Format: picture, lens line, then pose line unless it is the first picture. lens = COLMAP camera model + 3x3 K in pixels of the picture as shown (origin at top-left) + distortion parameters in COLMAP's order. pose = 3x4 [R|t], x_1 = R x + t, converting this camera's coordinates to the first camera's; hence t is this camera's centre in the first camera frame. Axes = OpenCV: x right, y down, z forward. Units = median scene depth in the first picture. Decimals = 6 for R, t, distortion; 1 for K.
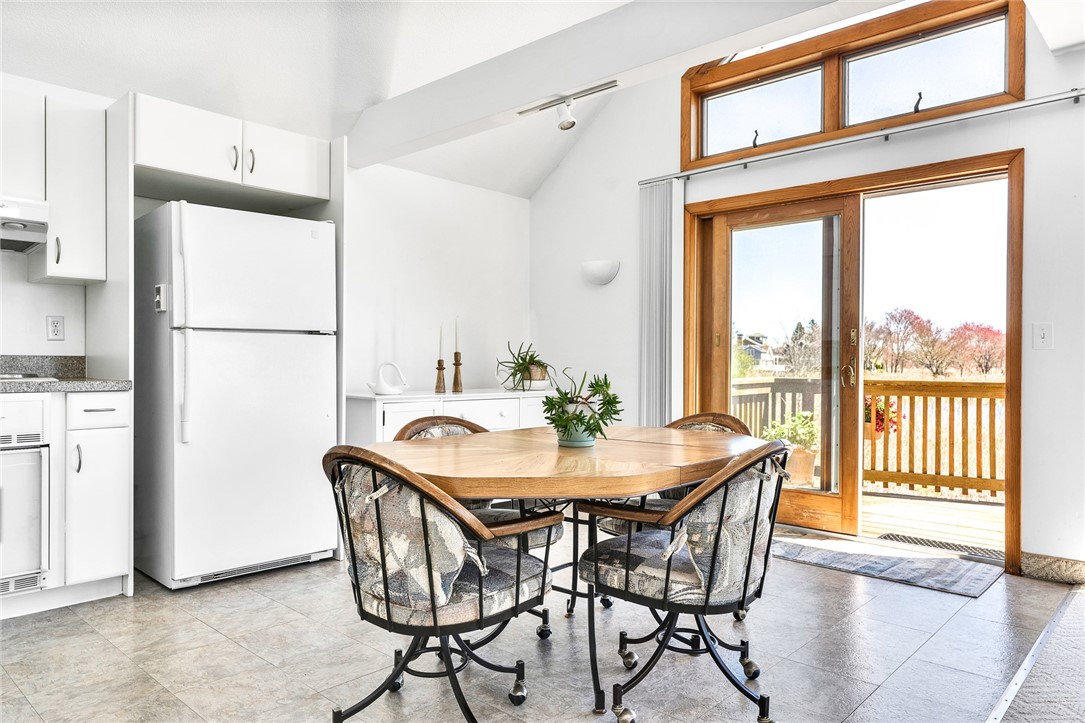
lens RADIAL K [[719.7, 0, 540.7], [0, 719.7, 367.2], [0, 0, 1]] dist [0.002801, 0.000147]
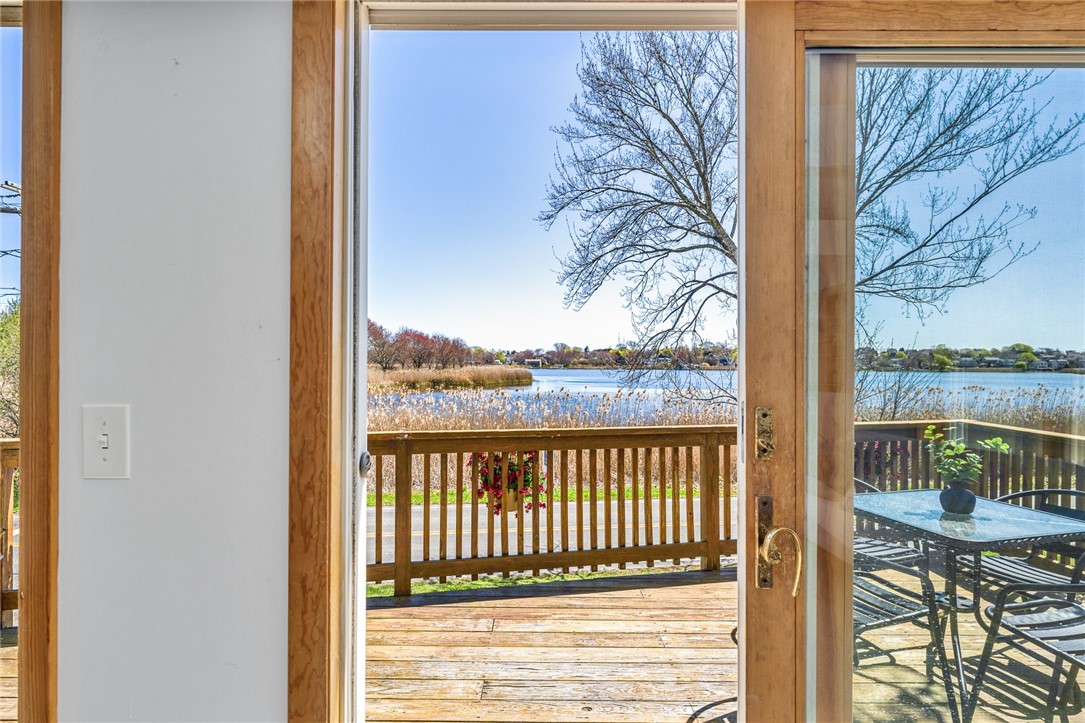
lens RADIAL K [[598.0, 0, 528.2], [0, 598.0, 359.8], [0, 0, 1]] dist [-0.016901, -0.000103]
pose [[0.745067, 0.002013, 0.666986, 0.643426], [0.000423, 0.999994, -0.003491, -0.082457], [-0.666989, 0.002884, 0.745062, 0.628399]]
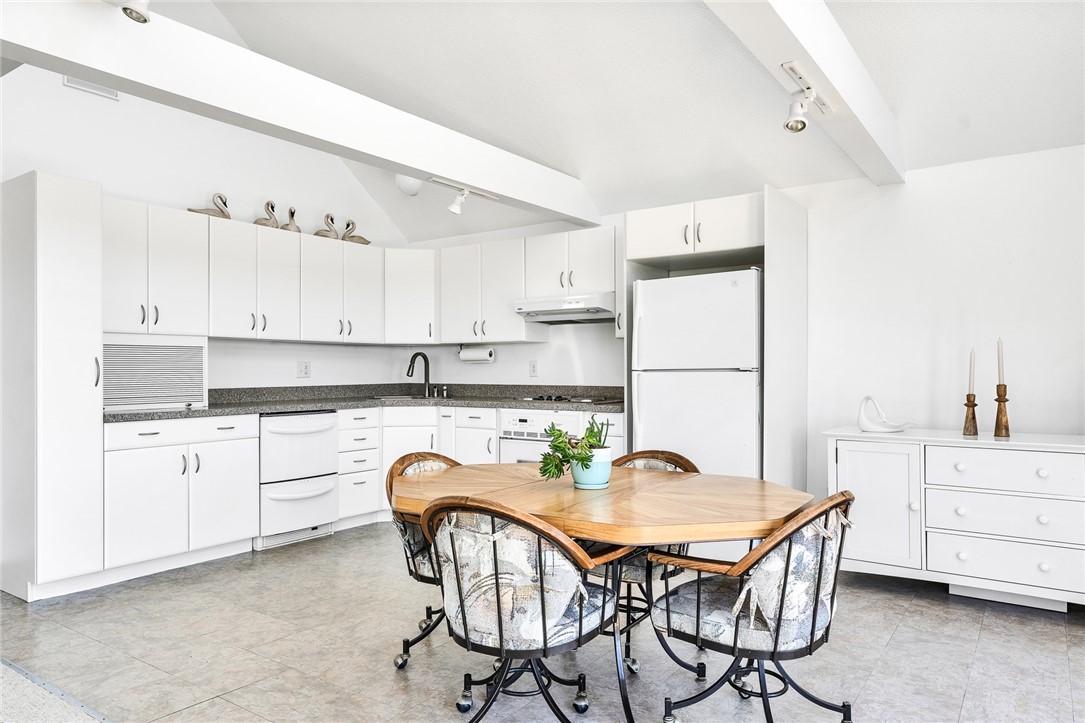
lens RADIAL K [[719.7, 0, 540.7], [0, 719.7, 367.2], [0, 0, 1]] dist [0.002801, 0.000147]
pose [[0.132929, -0.008972, -0.991085, 0.776015], [-0.002676, 0.999952, -0.009411, -0.041375], [0.991122, 0.003903, 0.132899, 0.552267]]
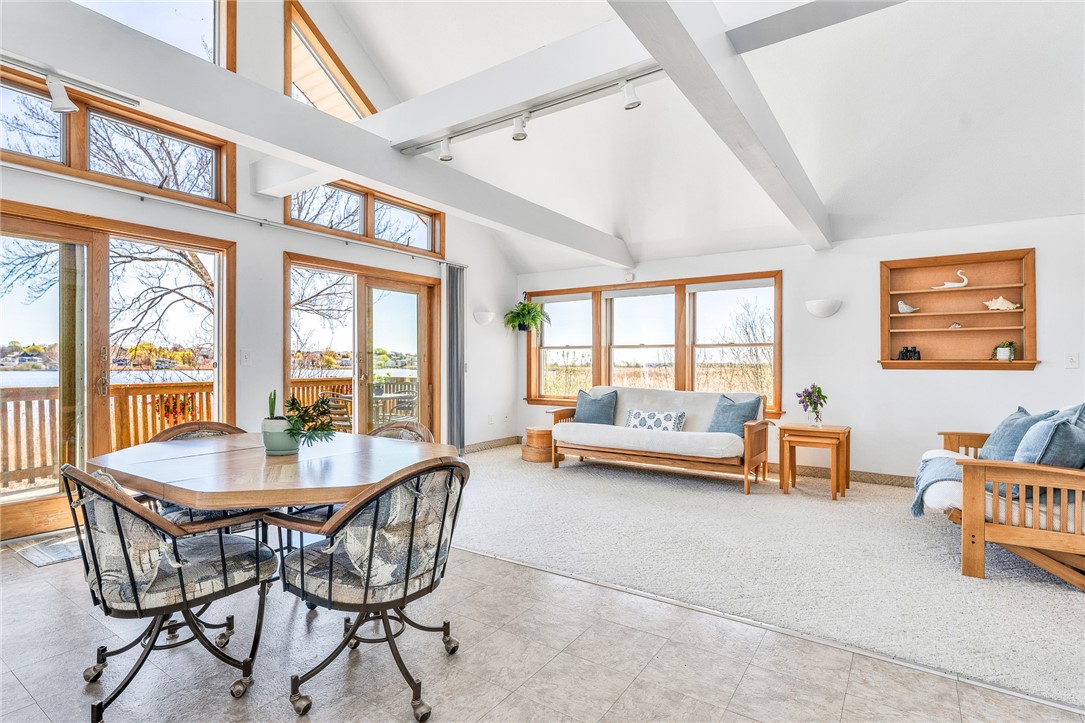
lens RADIAL K [[537.7, 0, 539.8], [0, 537.7, 363.9], [0, 0, 1]] dist [0.000211, -0.000429]
pose [[-0.143320, -0.004329, 0.989667, -0.641499], [0.001283, 0.999989, 0.004560, -0.032006], [-0.989676, 0.001923, -0.143313, 0.494633]]
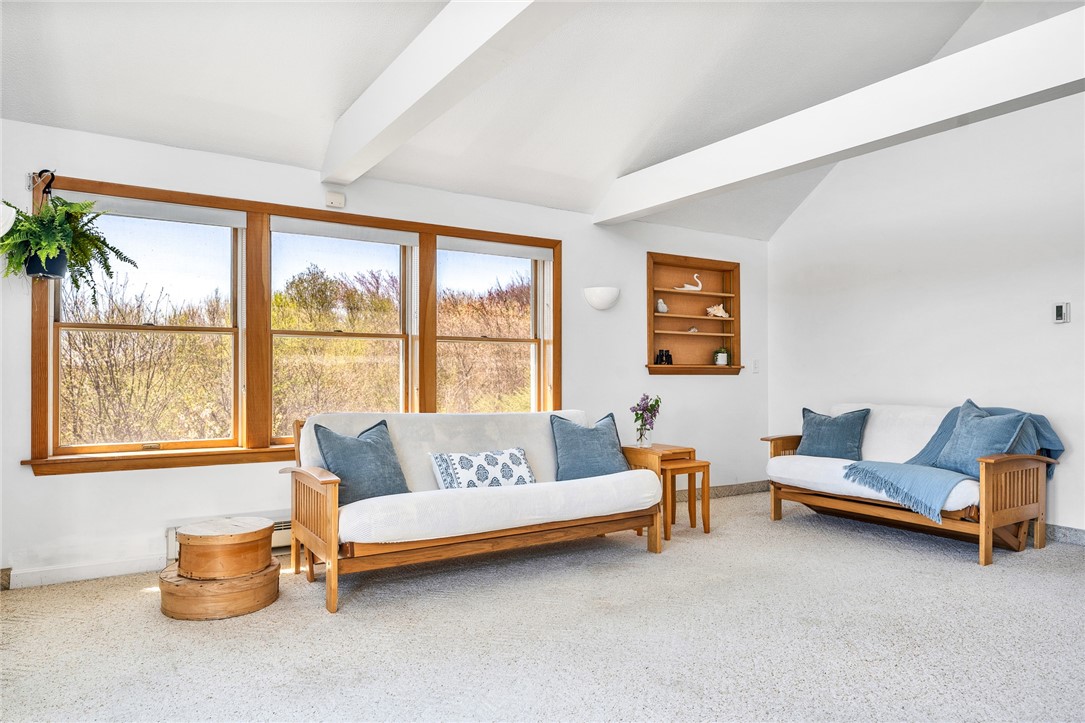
lens RADIAL K [[693.9, 0, 542.5], [0, 693.9, 361.5], [0, 0, 1]] dist [-0.003148, -0.001088]
pose [[-0.966941, -0.002184, 0.254990, 0.467043], [-0.004679, 0.999947, -0.009180, -0.024858], [-0.254956, -0.010069, -0.966900, 1.015141]]
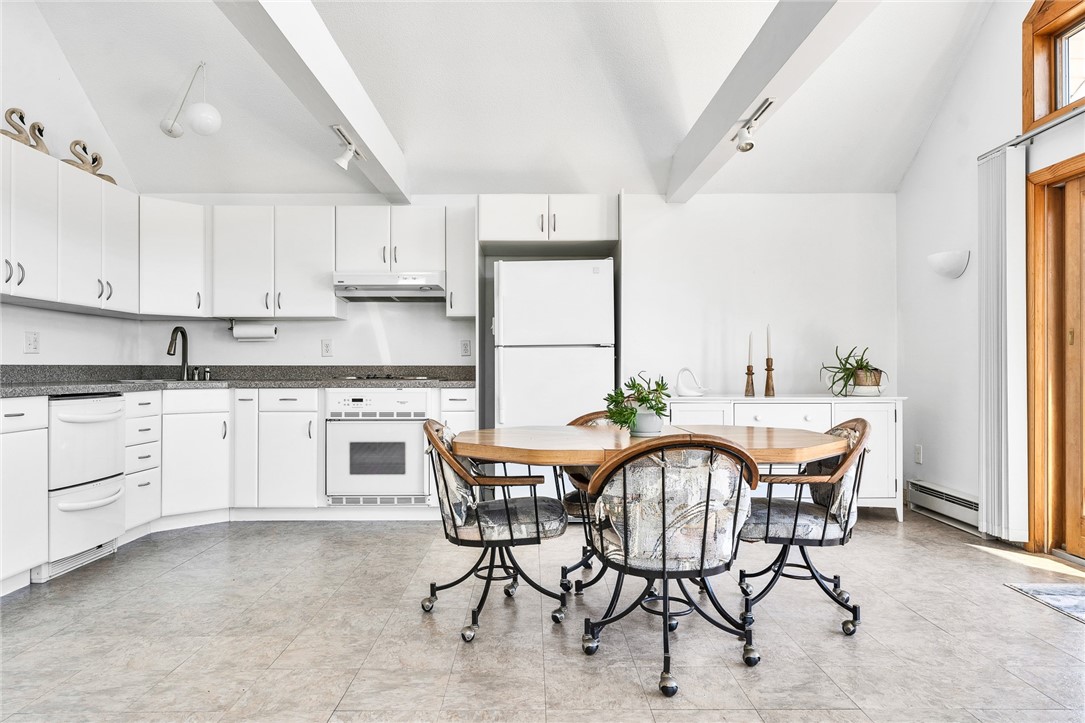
lens RADIAL K [[719.7, 0, 540.7], [0, 719.7, 367.2], [0, 0, 1]] dist [0.002801, 0.000147]
pose [[0.688278, -0.009525, -0.725384, 0.565333], [0.001395, 0.999929, -0.011806, 0.005893], [0.725445, 0.007114, 0.688243, 0.033892]]
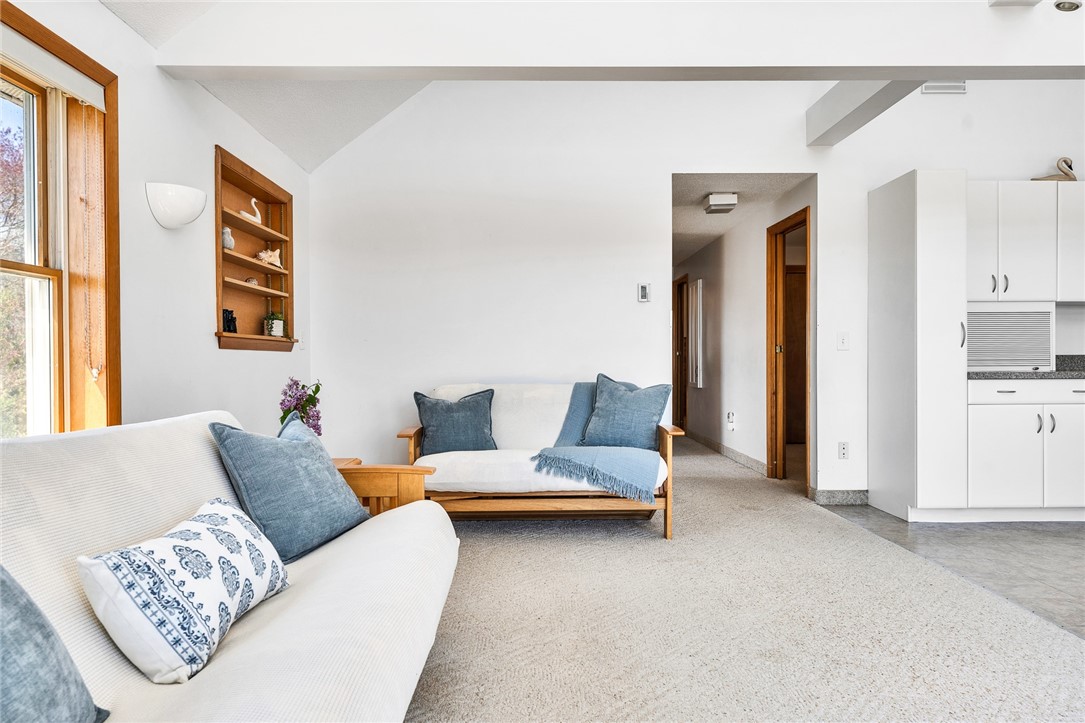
lens RADIAL K [[719.7, 0, 540.7], [0, 719.7, 367.2], [0, 0, 1]] dist [0.002801, 0.000147]
pose [[-0.733411, 0.004527, -0.679771, 0.996871], [-0.004425, 0.999925, 0.011434, 0.002922], [0.679771, 0.011393, -0.733336, 0.451067]]
